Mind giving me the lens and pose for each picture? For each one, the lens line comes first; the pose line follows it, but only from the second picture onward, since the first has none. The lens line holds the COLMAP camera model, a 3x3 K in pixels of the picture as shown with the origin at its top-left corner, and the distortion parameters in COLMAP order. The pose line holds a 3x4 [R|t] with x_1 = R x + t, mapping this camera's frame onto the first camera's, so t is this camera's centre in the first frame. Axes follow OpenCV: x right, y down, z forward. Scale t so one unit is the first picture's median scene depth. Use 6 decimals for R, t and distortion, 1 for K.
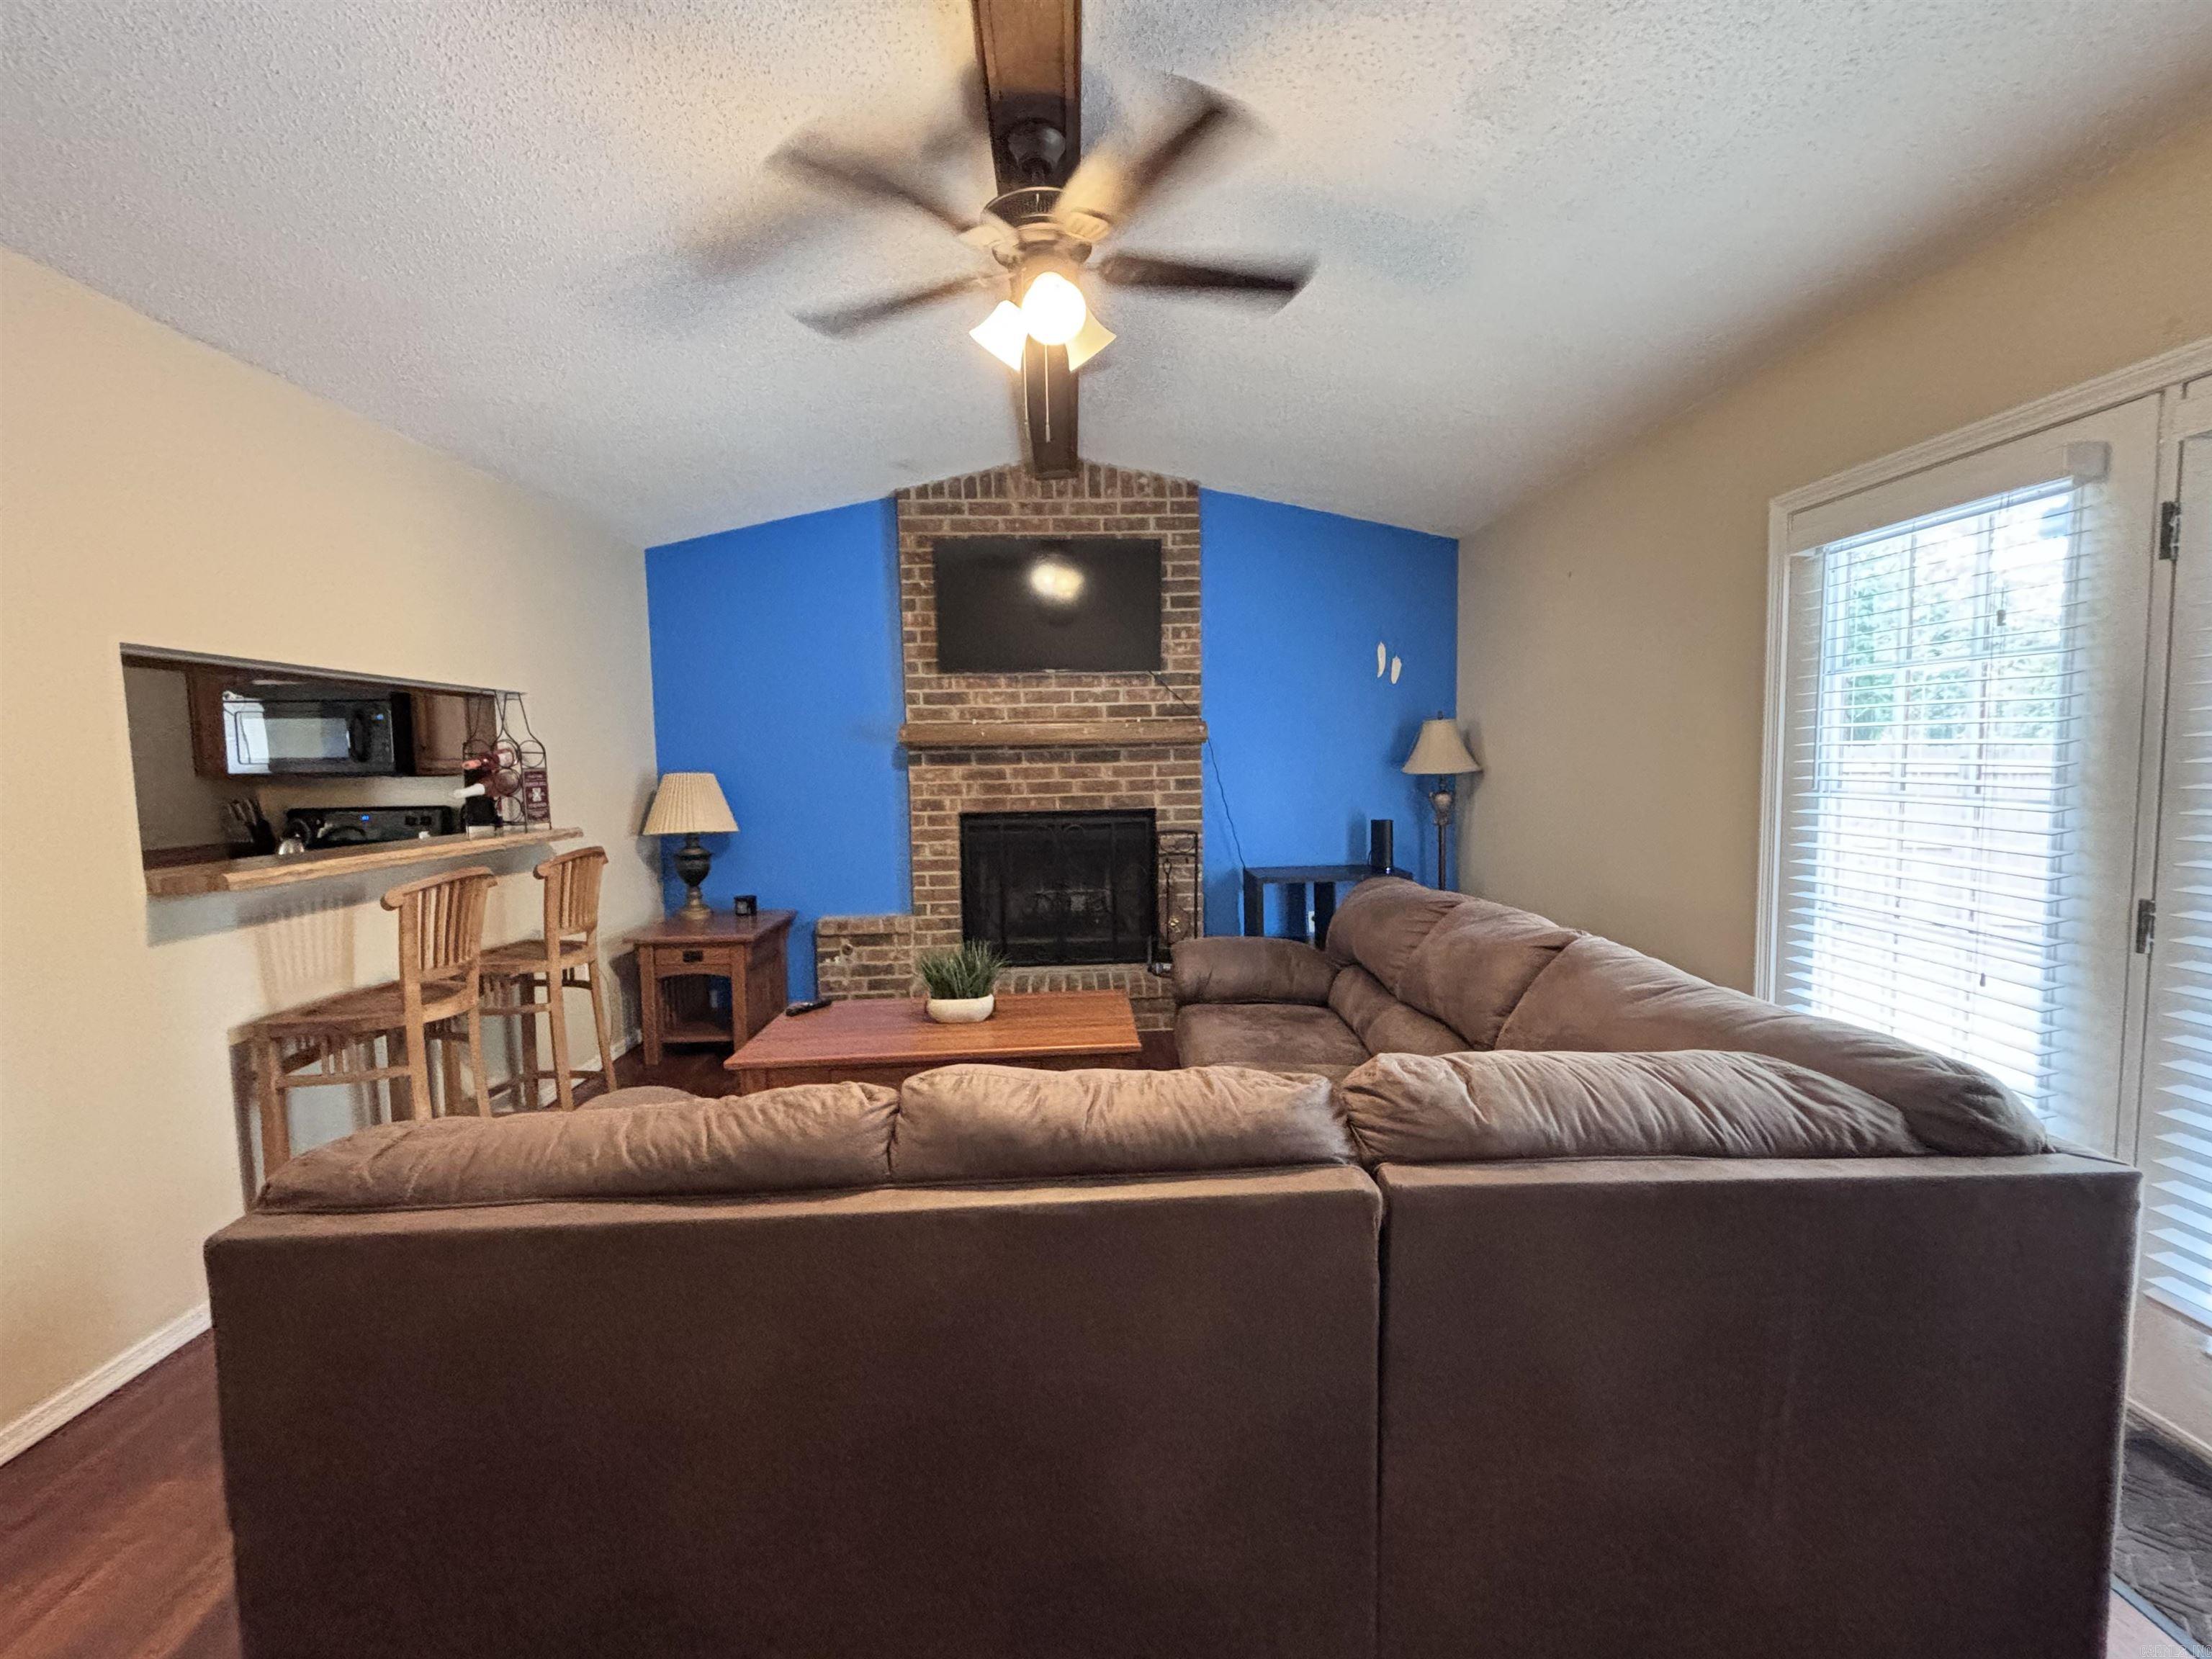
lens RADIAL K [[887.6, 0, 1111.3], [0, 887.6, 838.8], [0, 0, 1]] dist [0.015784, -0.001000]
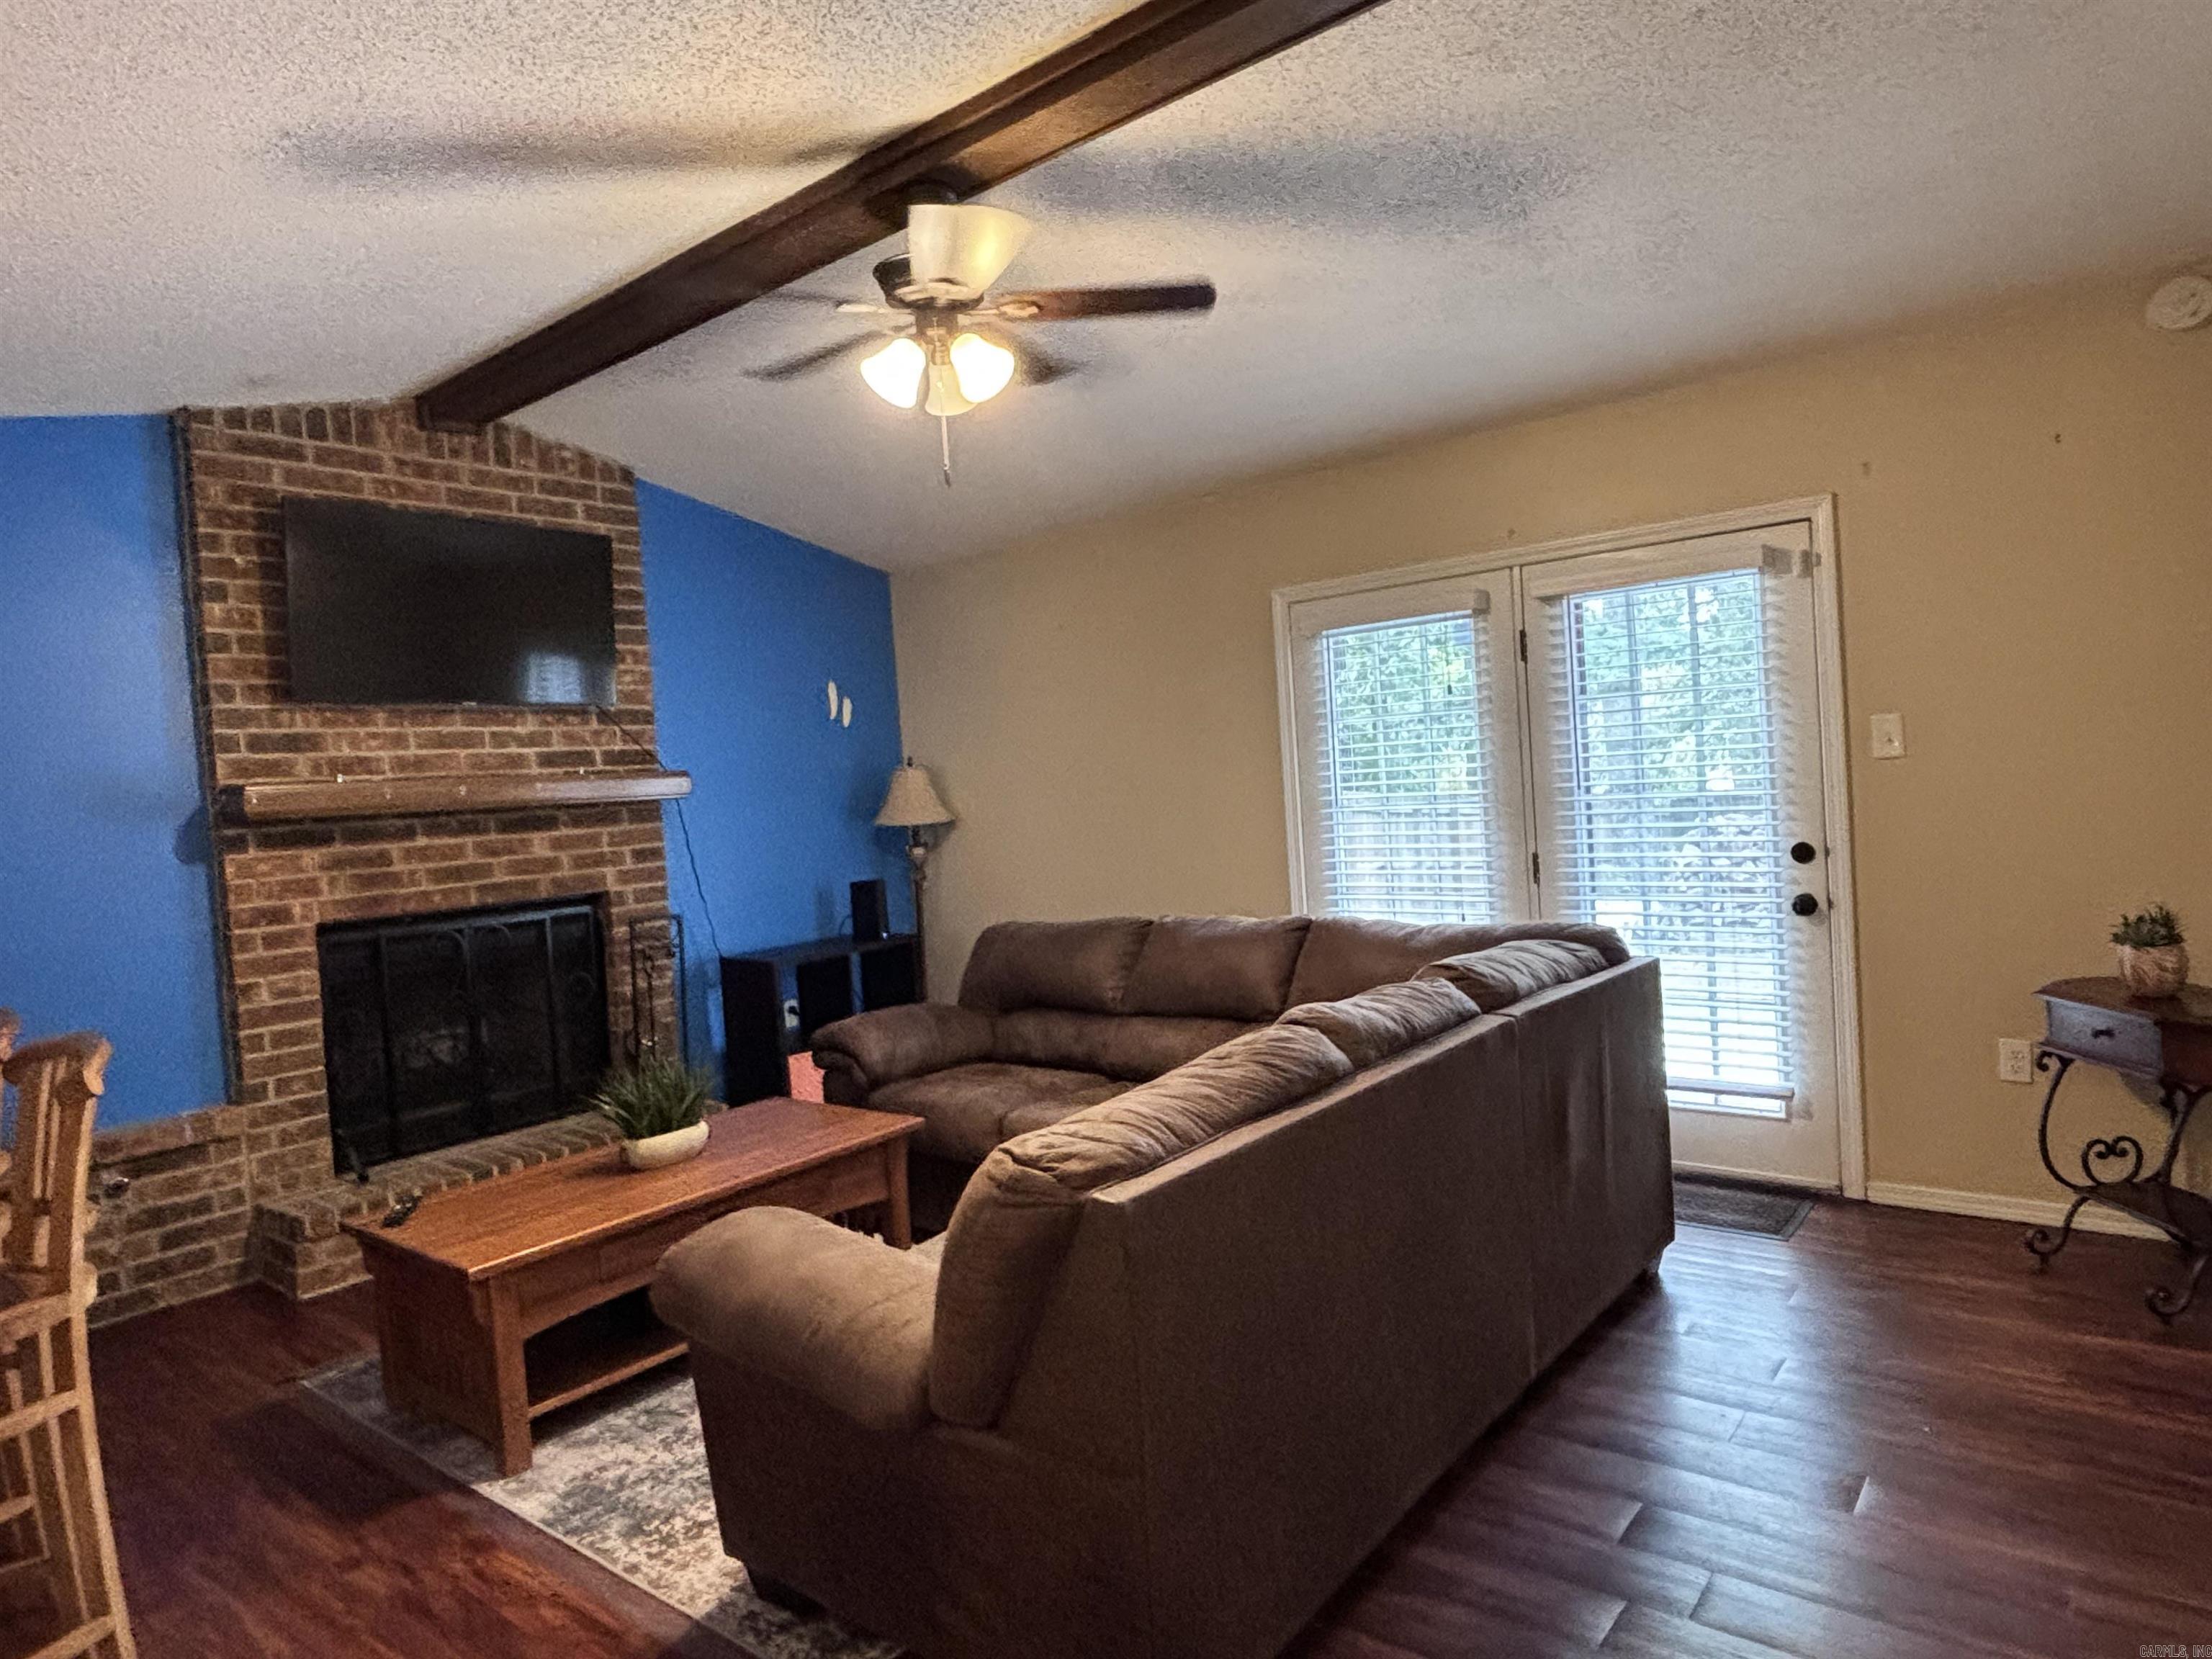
lens RADIAL K [[1312.2, 0, 1108.5], [0, 1312.2, 830.5], [0, 0, 1]] dist [-0.005277, -0.006041]
pose [[0.667579, -0.050551, 0.742821, -0.484171], [0.121311, 0.991745, -0.041532, 0.011486], [-0.734589, 0.117838, 0.668201, -0.032100]]
